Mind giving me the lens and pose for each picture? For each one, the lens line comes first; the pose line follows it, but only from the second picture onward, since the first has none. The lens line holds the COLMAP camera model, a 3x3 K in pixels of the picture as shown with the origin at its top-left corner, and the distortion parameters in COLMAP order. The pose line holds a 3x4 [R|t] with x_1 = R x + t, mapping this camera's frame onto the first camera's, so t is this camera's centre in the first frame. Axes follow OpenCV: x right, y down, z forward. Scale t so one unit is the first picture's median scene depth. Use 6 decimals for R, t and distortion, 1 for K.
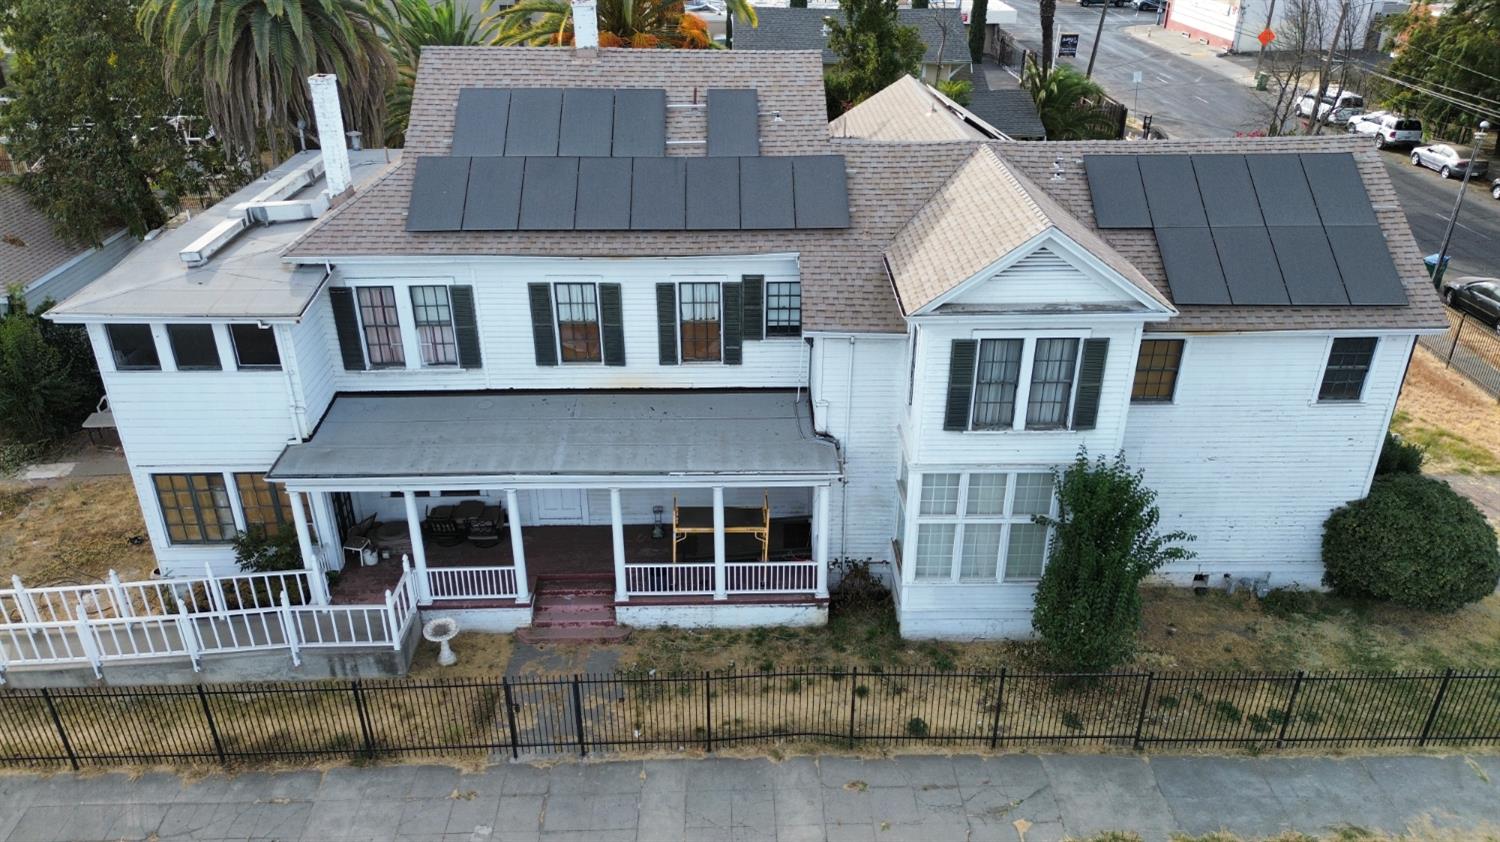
lens RADIAL K [[1059.7, 0, 749.3], [0, 1059.7, 422.9], [0, 0, 1]] dist [0.045394, -0.034625]
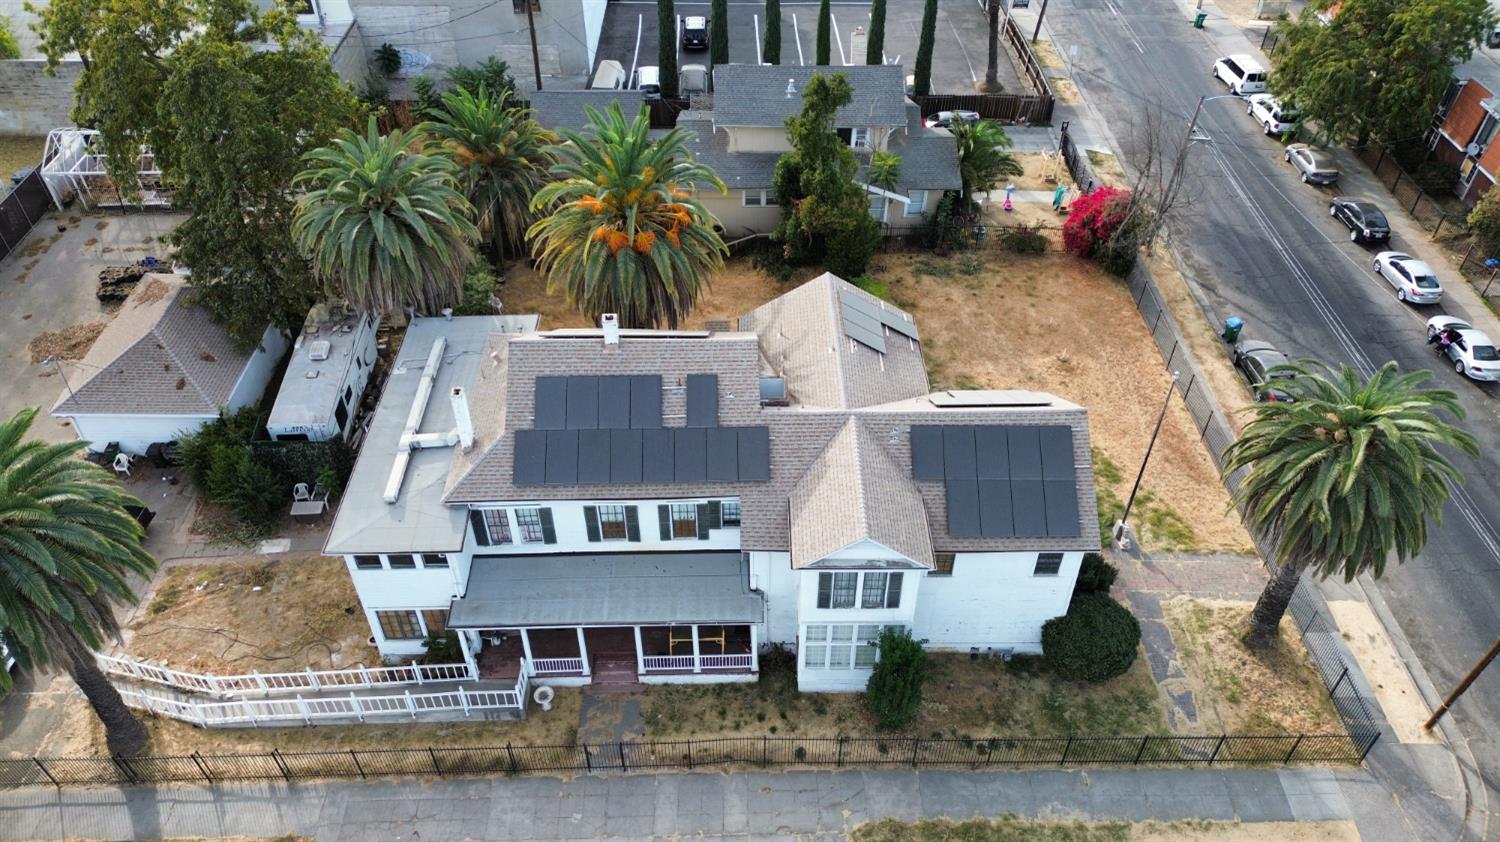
lens RADIAL K [[1059.7, 0, 750.5], [0, 1059.7, 419.1], [0, 0, 1]] dist [0.045394, -0.034625]
pose [[0.999998, 0.000890, -0.001887, 0.065933], [-0.000403, 0.969753, 0.244089, -0.688770], [0.002047, -0.244087, 0.969751, -0.632072]]
